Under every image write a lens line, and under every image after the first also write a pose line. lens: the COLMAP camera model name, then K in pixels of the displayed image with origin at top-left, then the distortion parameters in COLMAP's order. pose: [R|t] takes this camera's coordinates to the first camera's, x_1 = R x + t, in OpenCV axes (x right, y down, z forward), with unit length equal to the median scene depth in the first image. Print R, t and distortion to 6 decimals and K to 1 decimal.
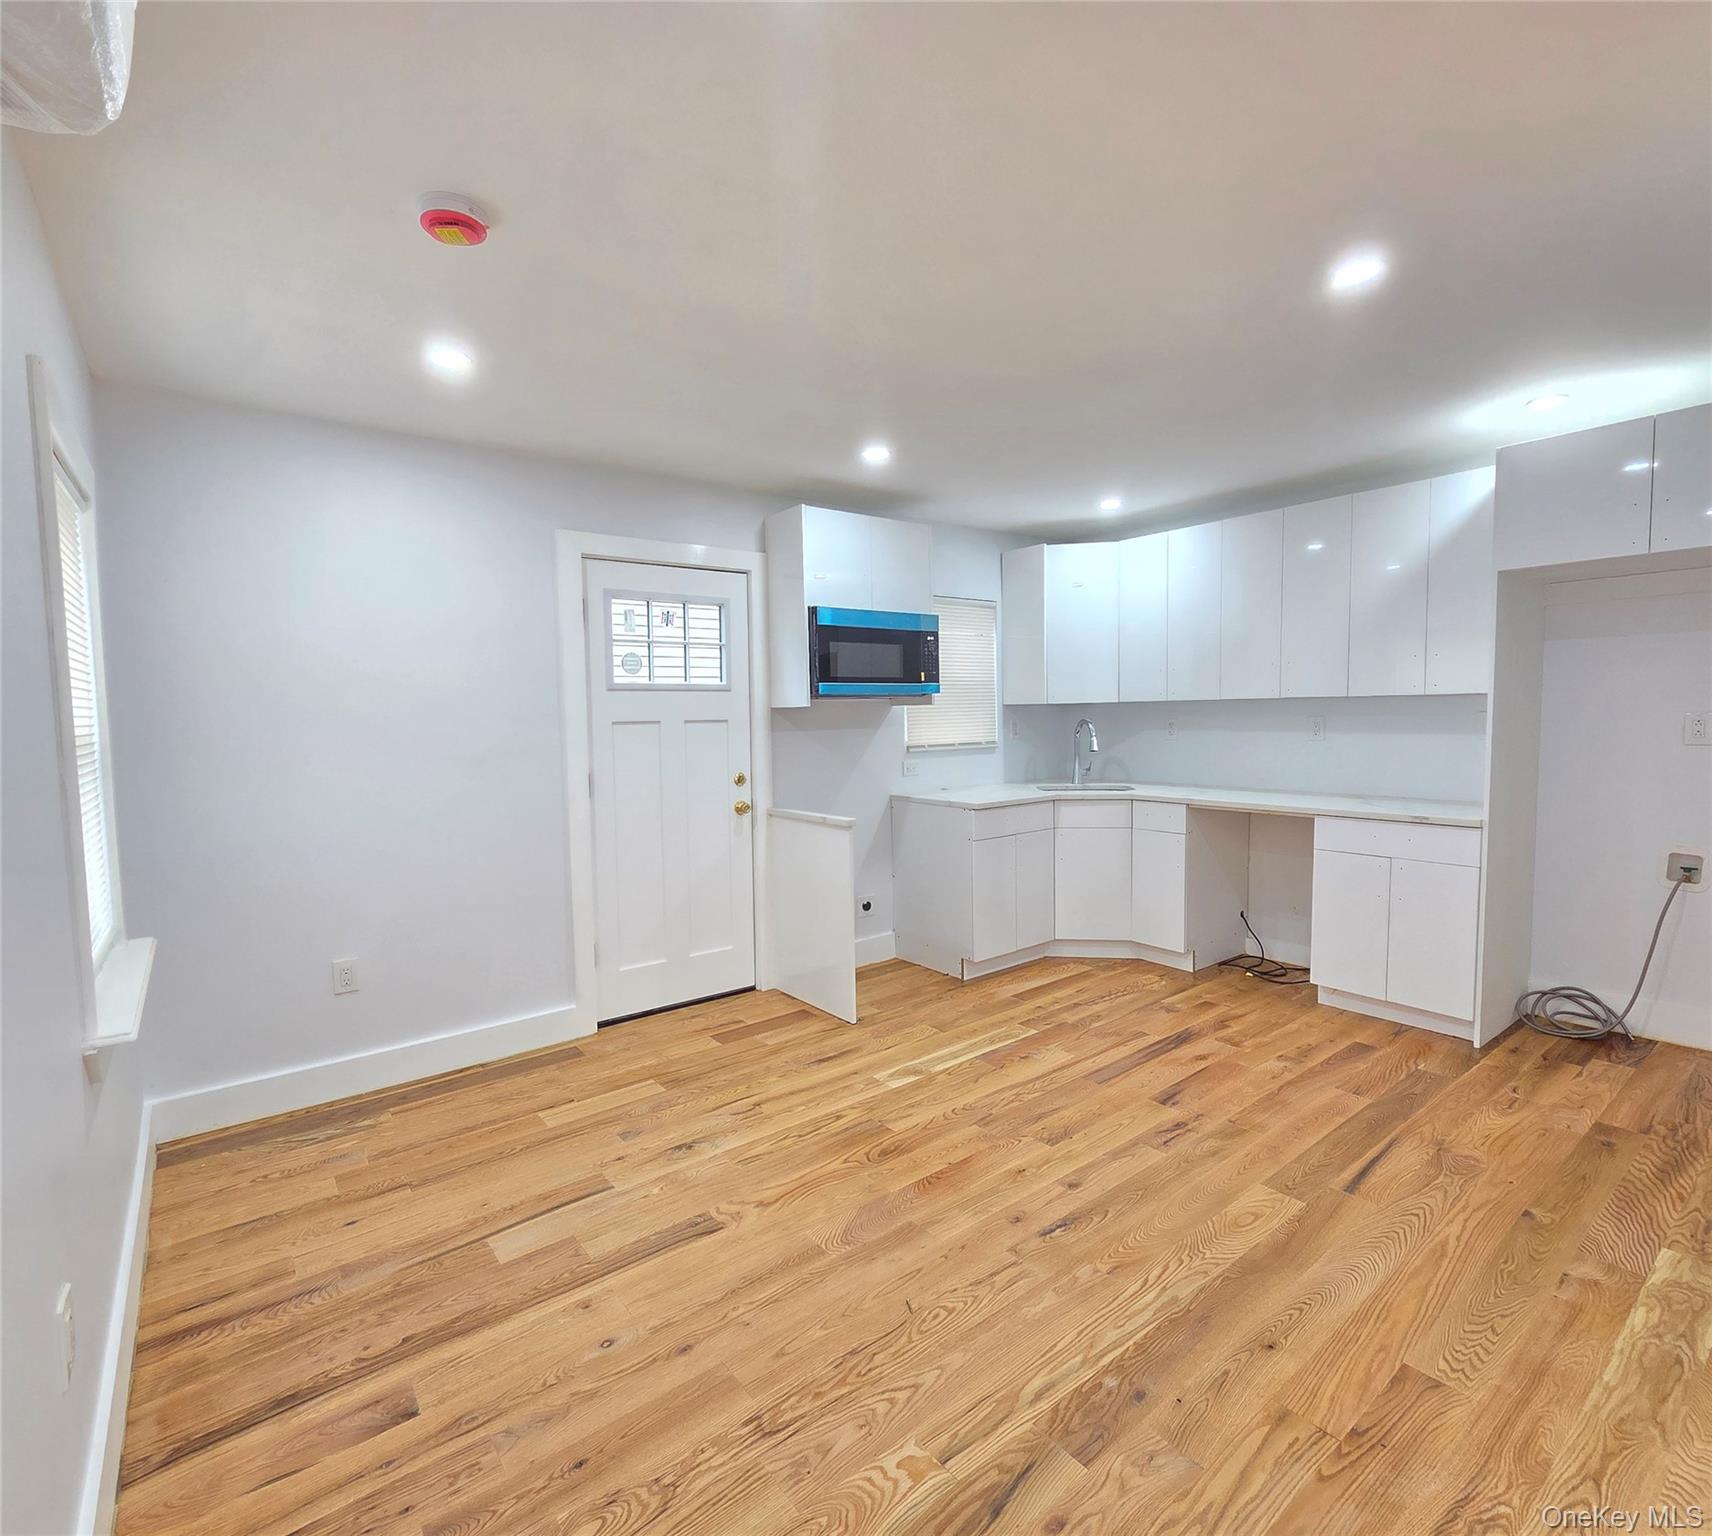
lens RADIAL K [[840.0, 0, 849.2], [0, 840.0, 767.2], [0, 0, 1]] dist [-0.001249, -0.000990]
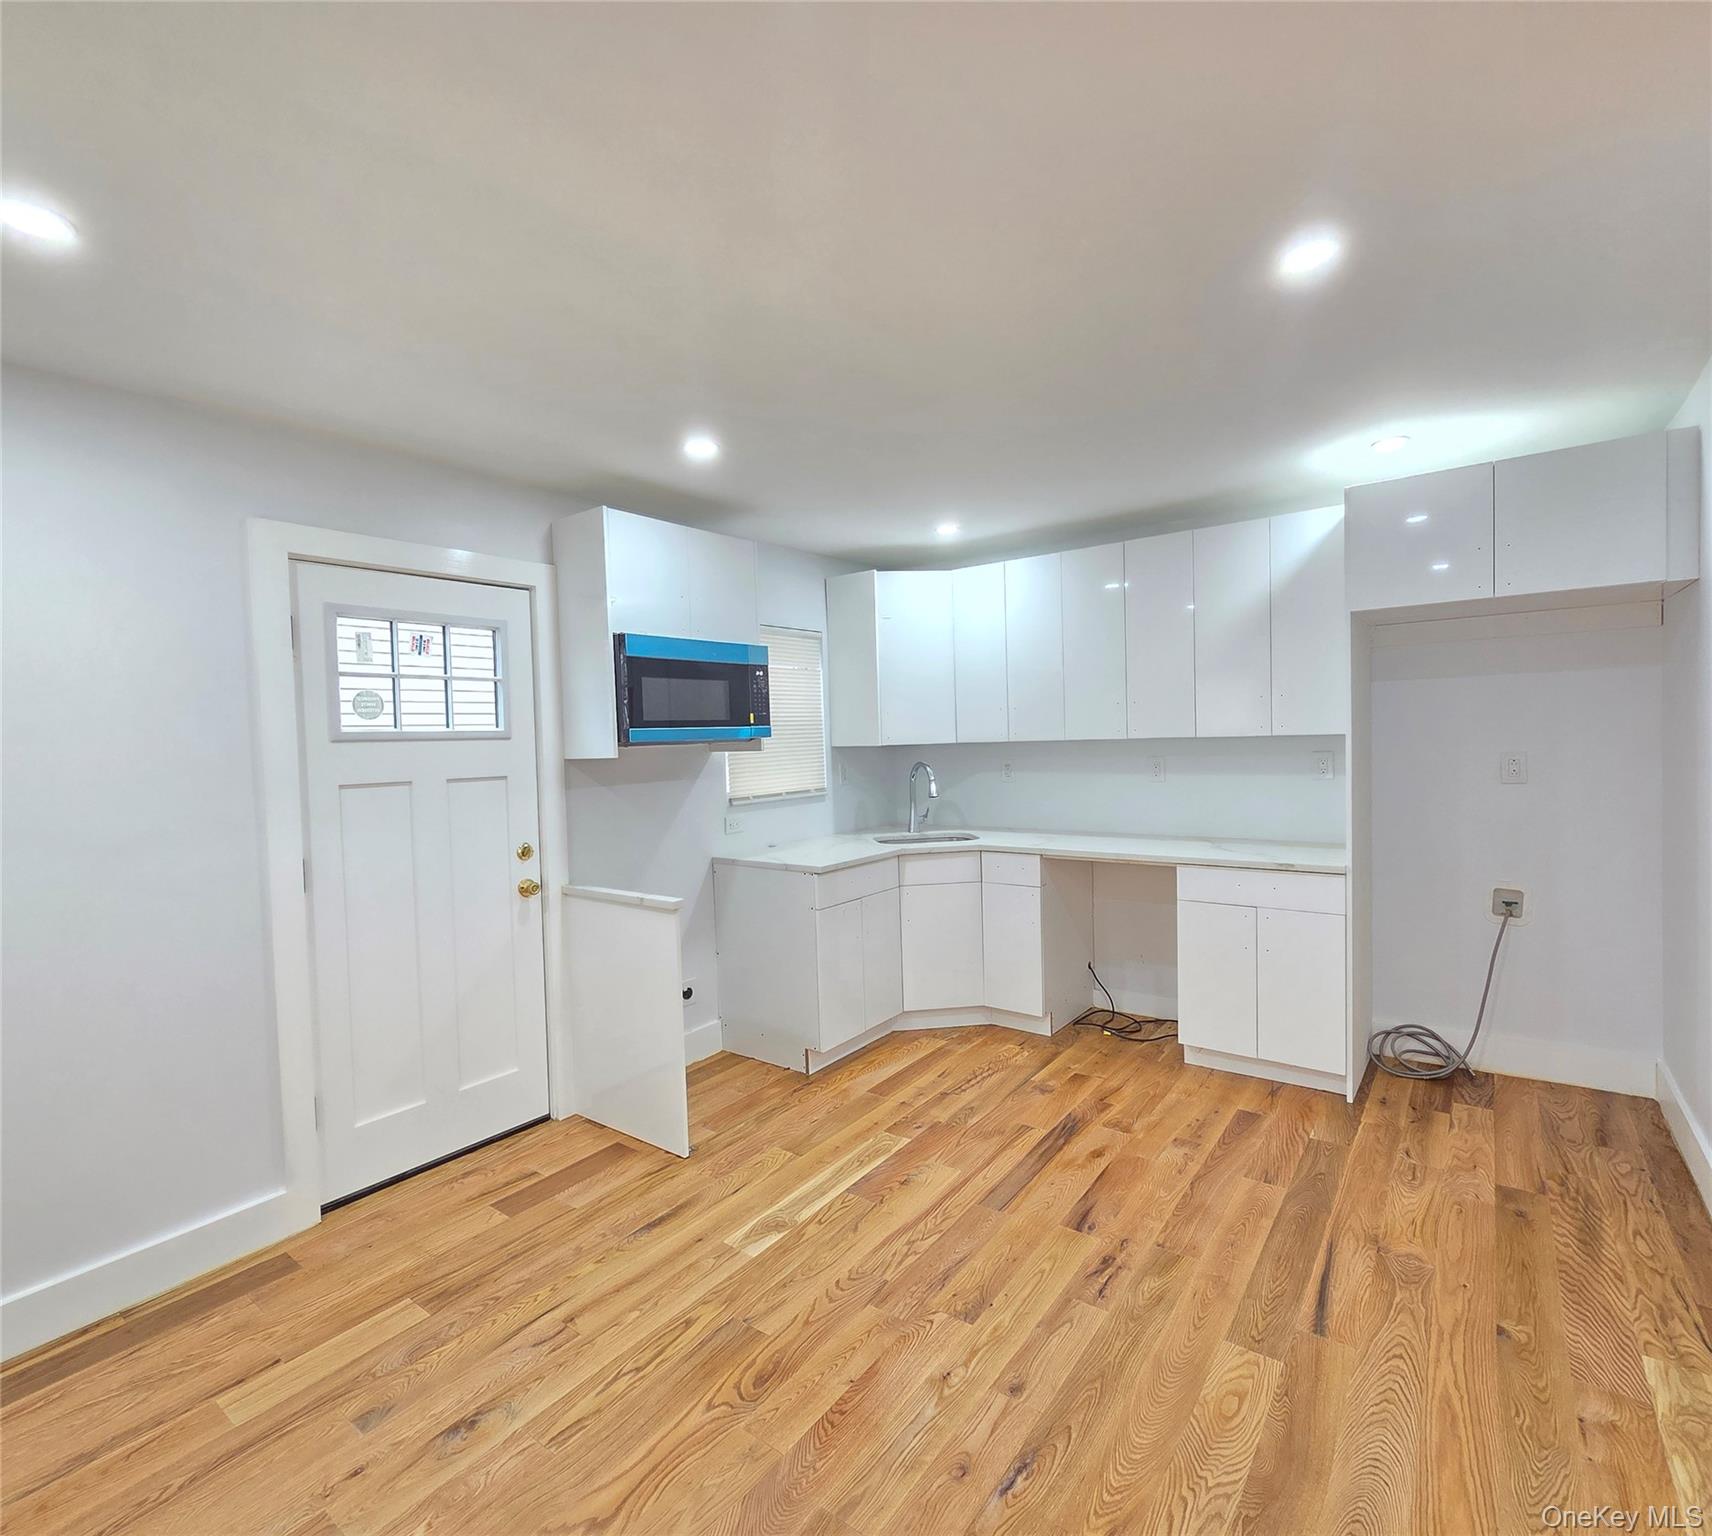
lens RADIAL K [[840.0, 0, 849.2], [0, 840.0, 767.2], [0, 0, 1]] dist [-0.001249, -0.000990]
pose [[0.965152, -0.020747, 0.260867, -0.045281], [0.029977, 0.999056, -0.031451, -0.033401], [-0.259969, 0.038174, 0.964862, 0.182910]]
